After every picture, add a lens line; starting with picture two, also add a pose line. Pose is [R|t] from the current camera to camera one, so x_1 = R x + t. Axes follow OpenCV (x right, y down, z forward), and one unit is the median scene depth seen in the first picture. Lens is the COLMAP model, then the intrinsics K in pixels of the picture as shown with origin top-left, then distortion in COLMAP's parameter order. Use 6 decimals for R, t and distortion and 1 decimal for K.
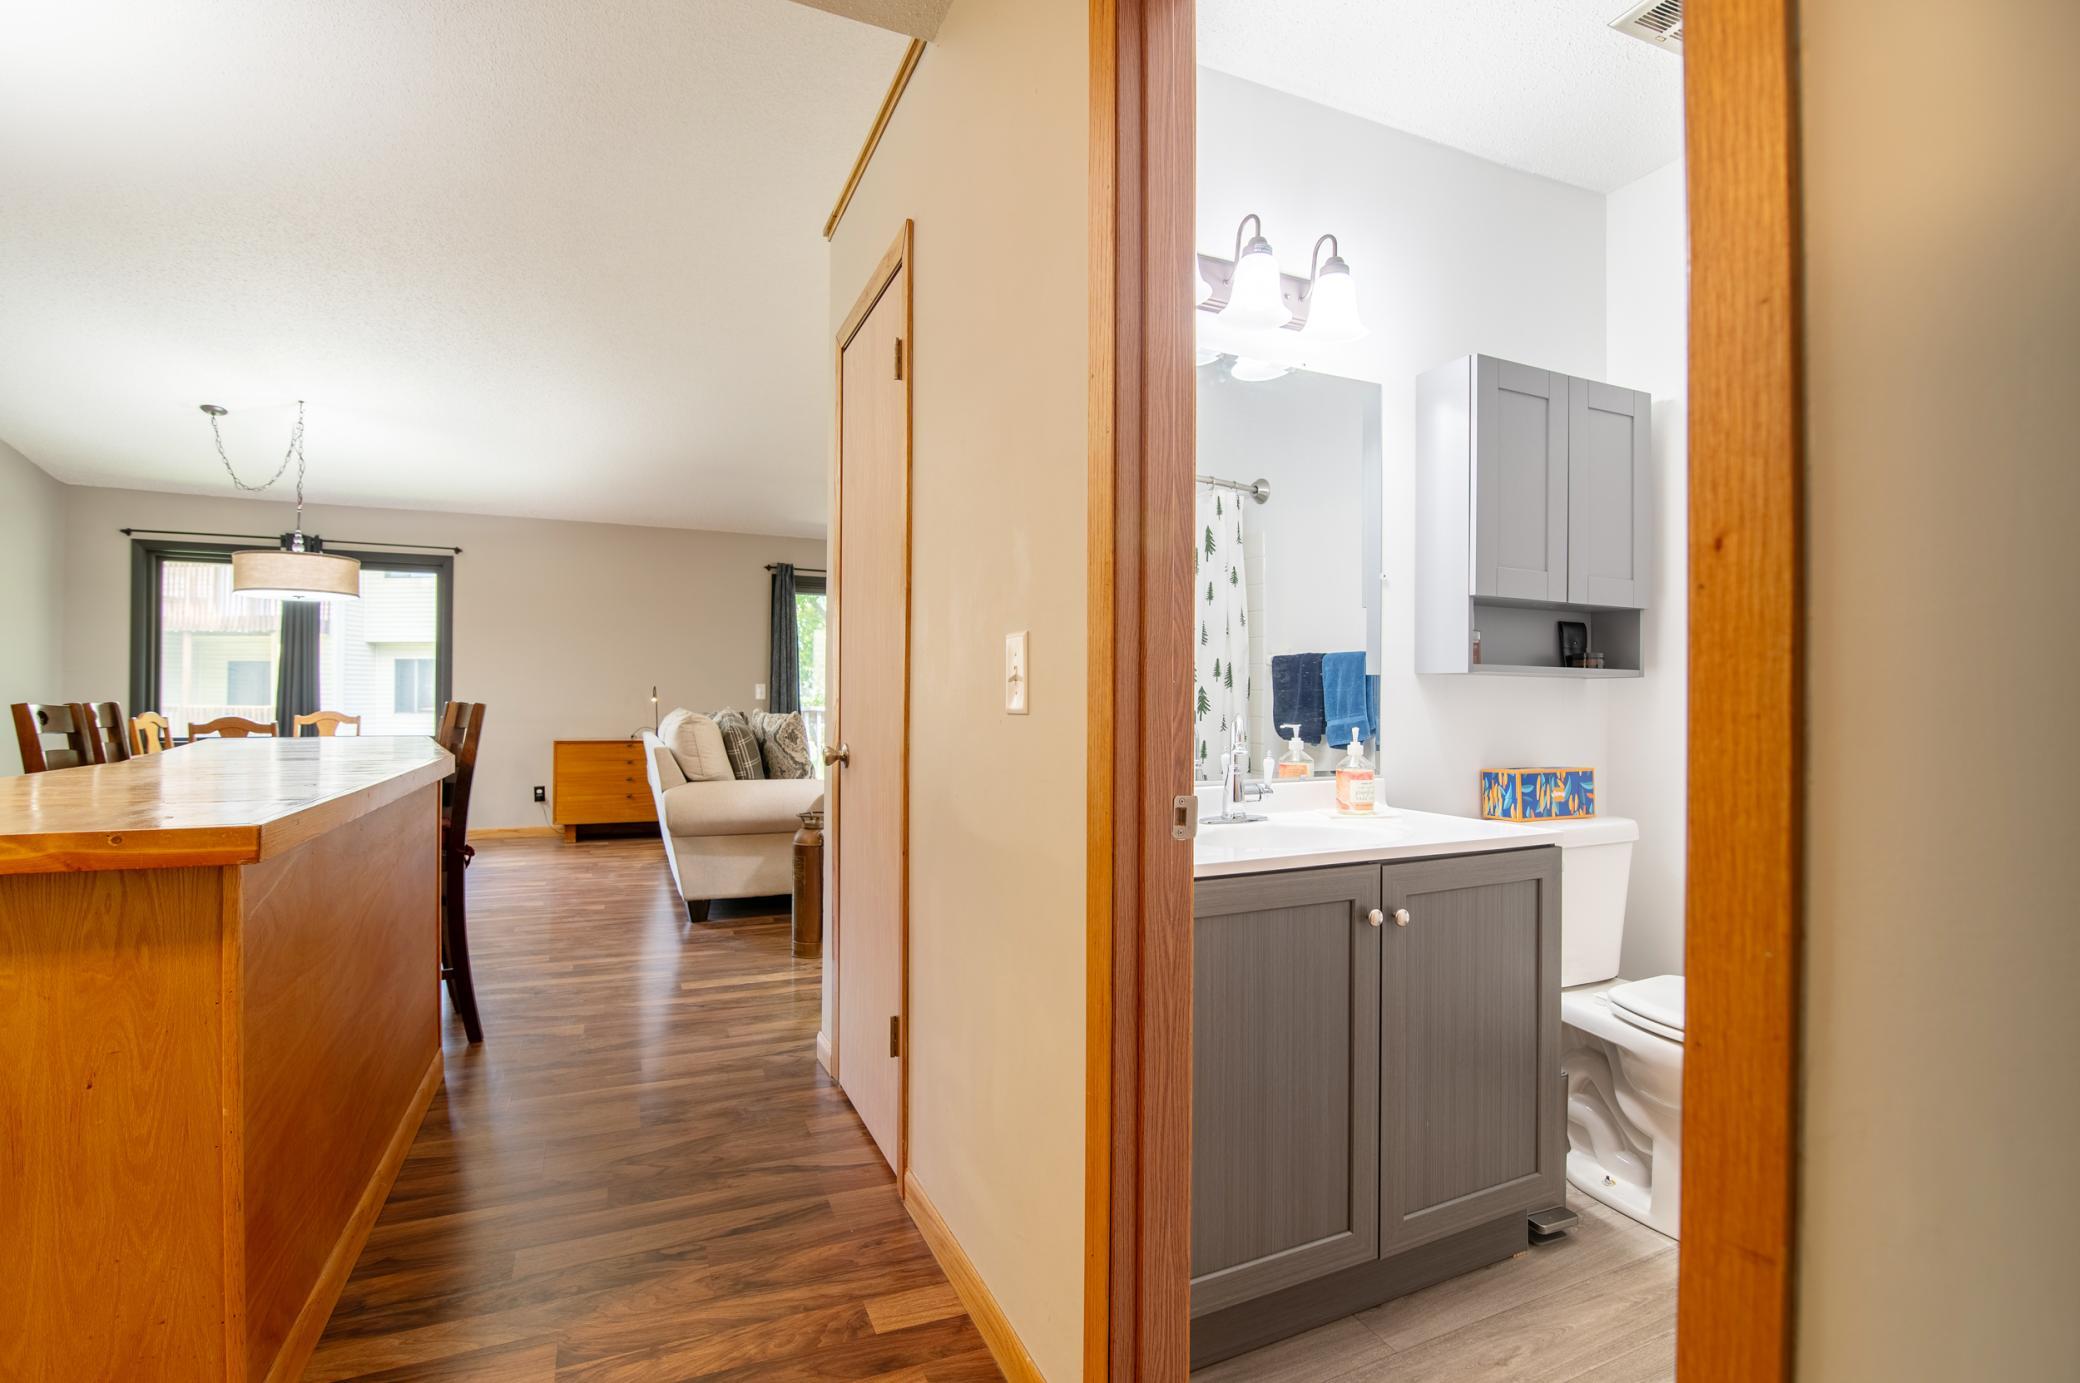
lens RADIAL K [[988.7, 0, 1040.0], [0, 988.7, 691.5], [0, 0, 1]] dist [-0.002646, -0.000806]
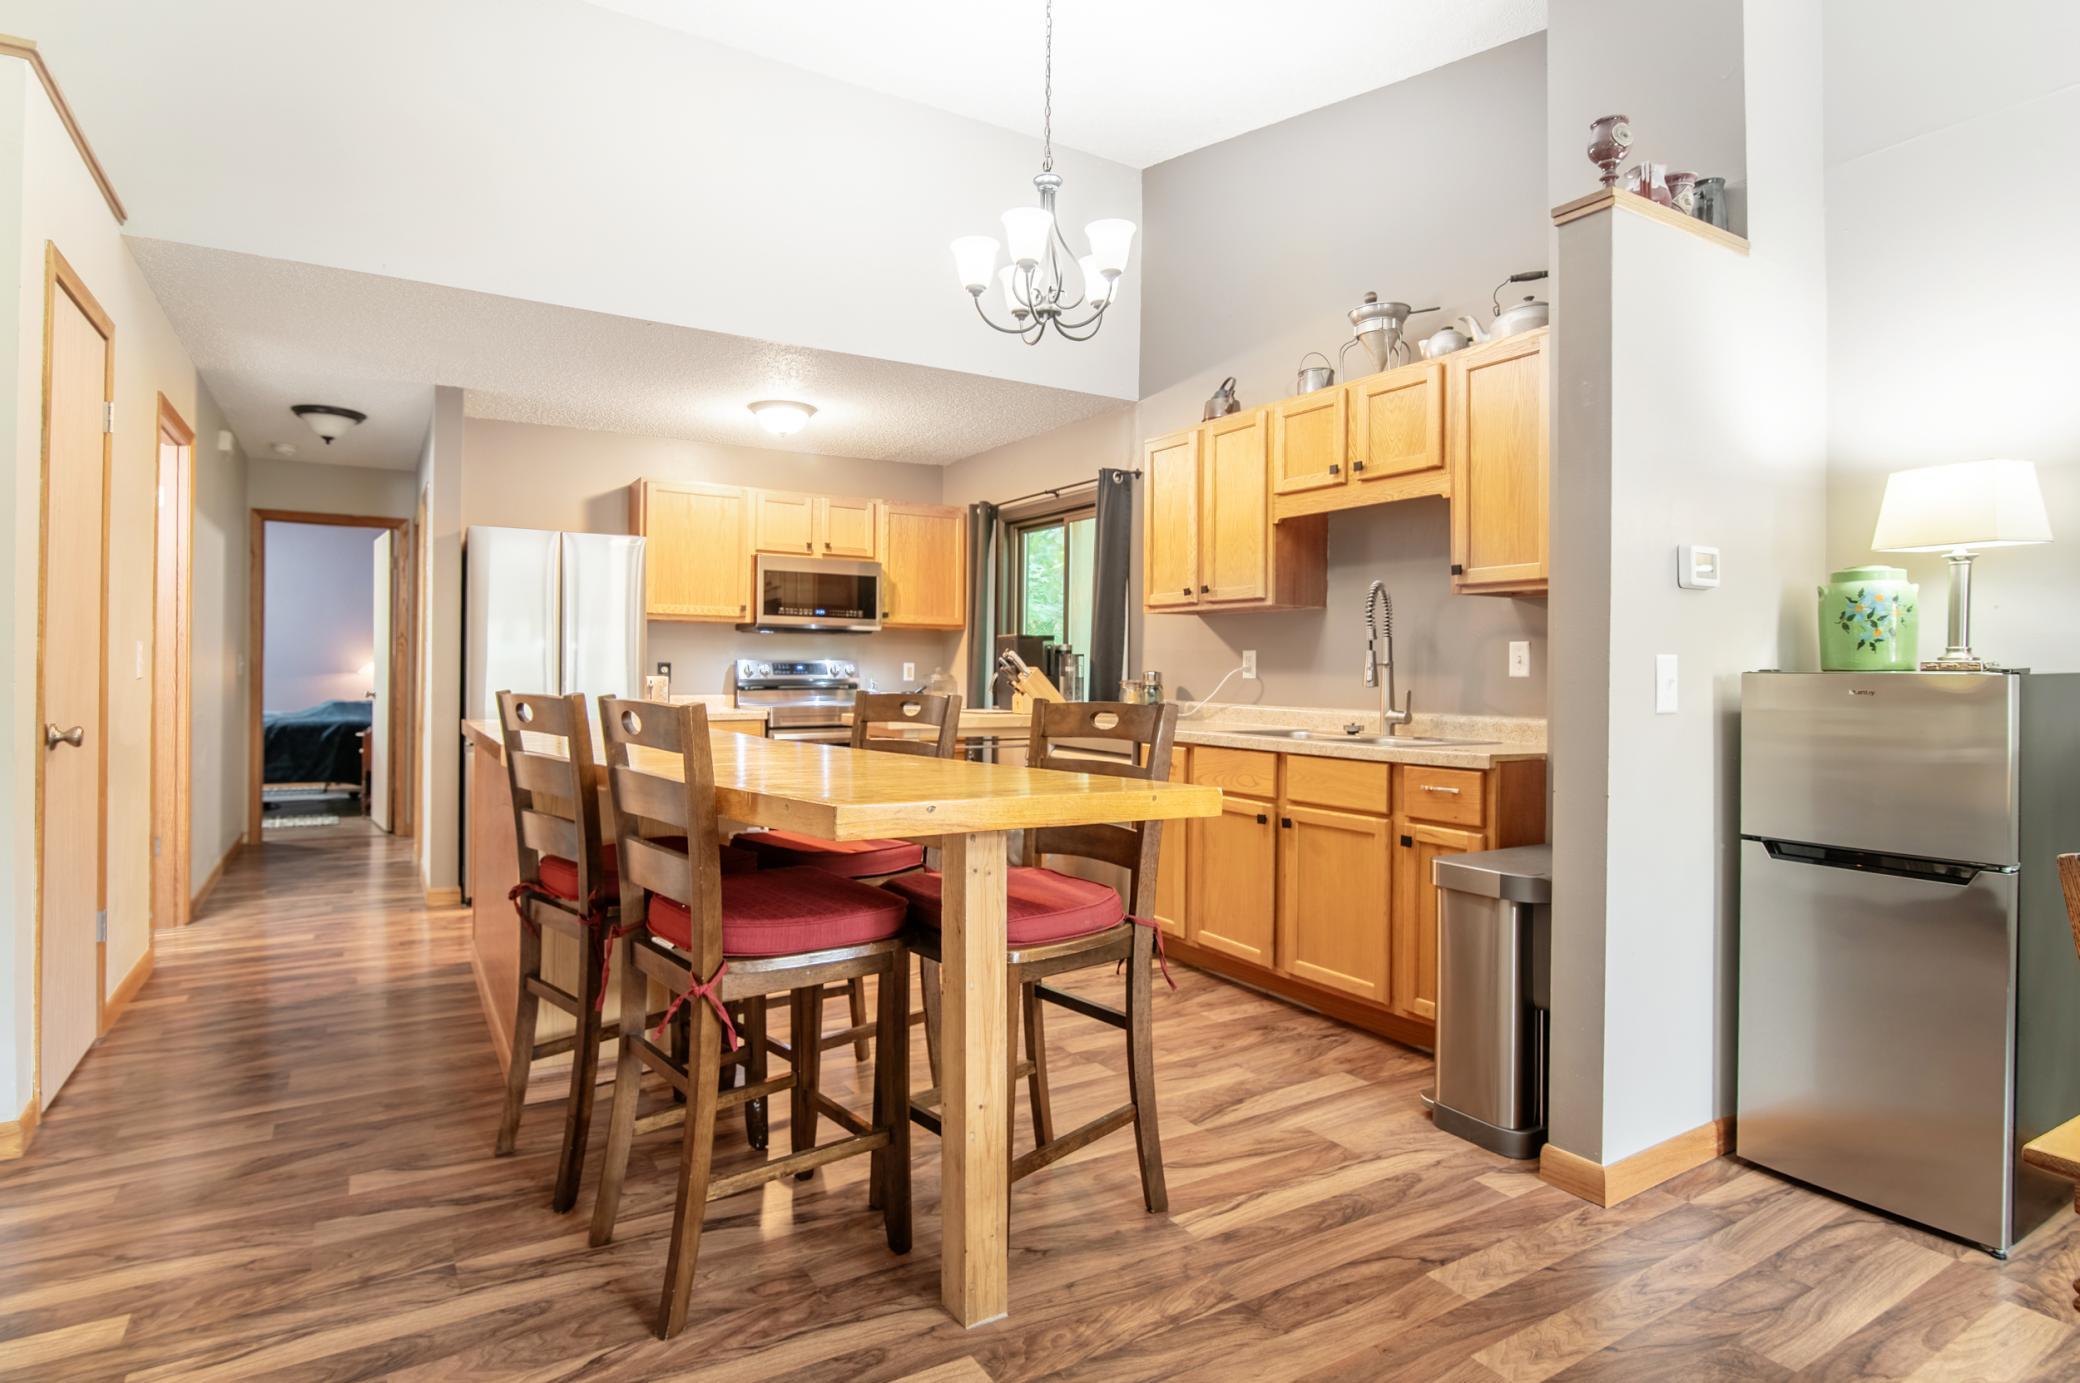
lens RADIAL K [[1082.0, 0, 997.4], [0, 1082.0, 659.3], [0, 0, 1]] dist [-0.032383, 0.000468]
pose [[-0.992677, -0.022072, -0.118765, -0.830513], [-0.019576, 0.999563, -0.022148, 0.001440], [0.119202, -0.019661, -0.992675, 1.829812]]
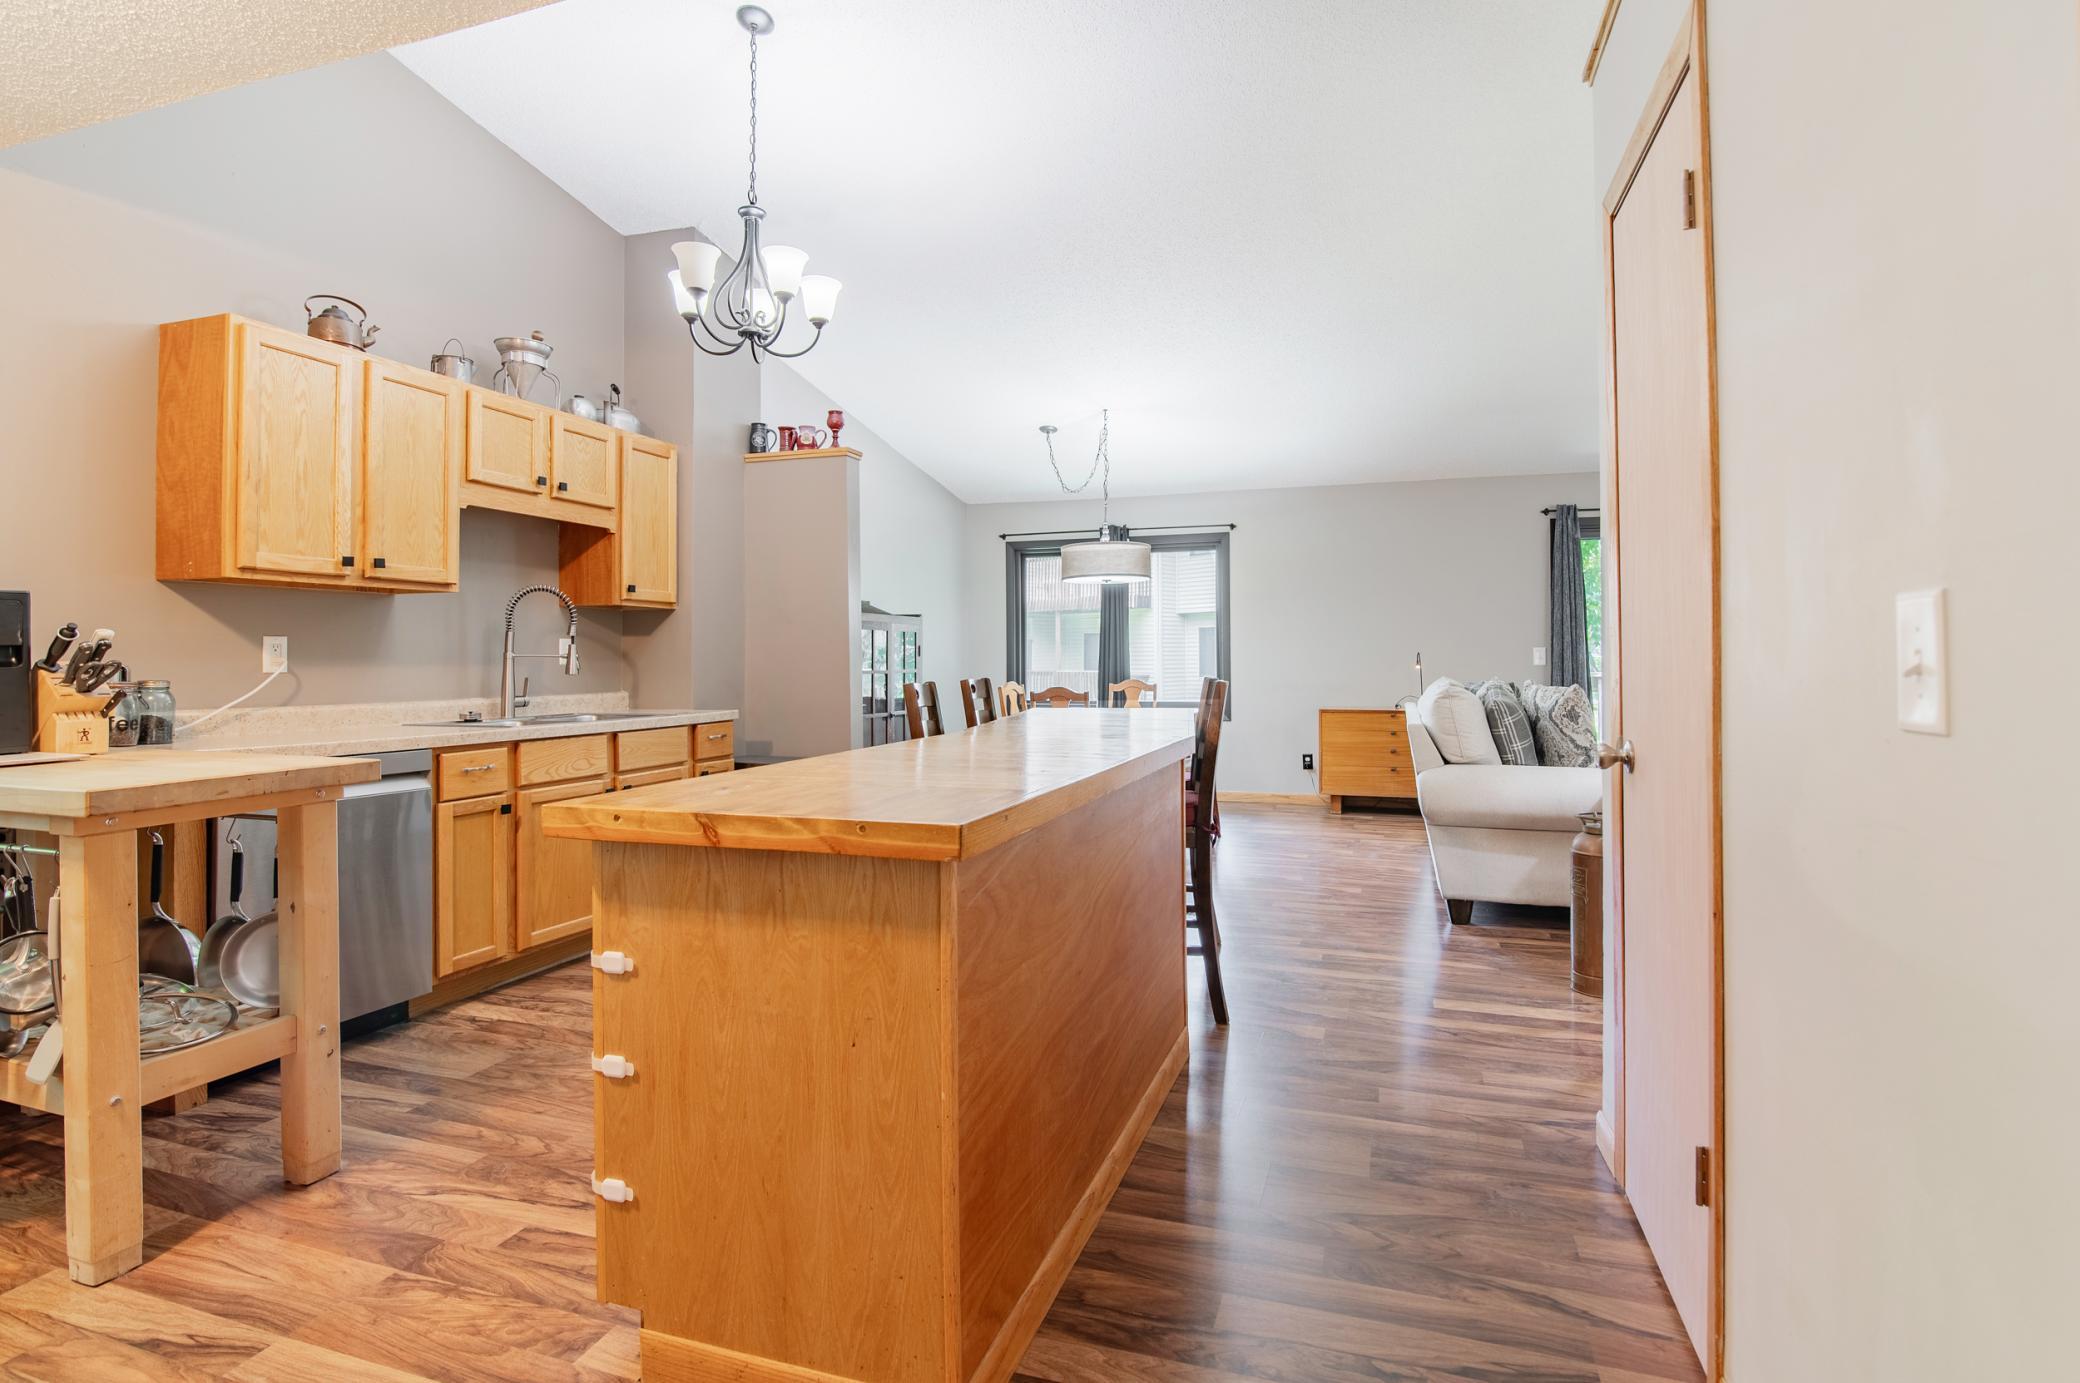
lens RADIAL K [[1032.1, 0, 1052.7], [0, 1032.1, 646.1], [0, 0, 1]] dist [-0.021157, -0.000840]
pose [[0.744972, -0.018935, -0.666827, -0.003235], [0.016292, 0.999815, -0.010189, -0.016145], [0.666897, -0.003274, 0.745143, 0.121301]]
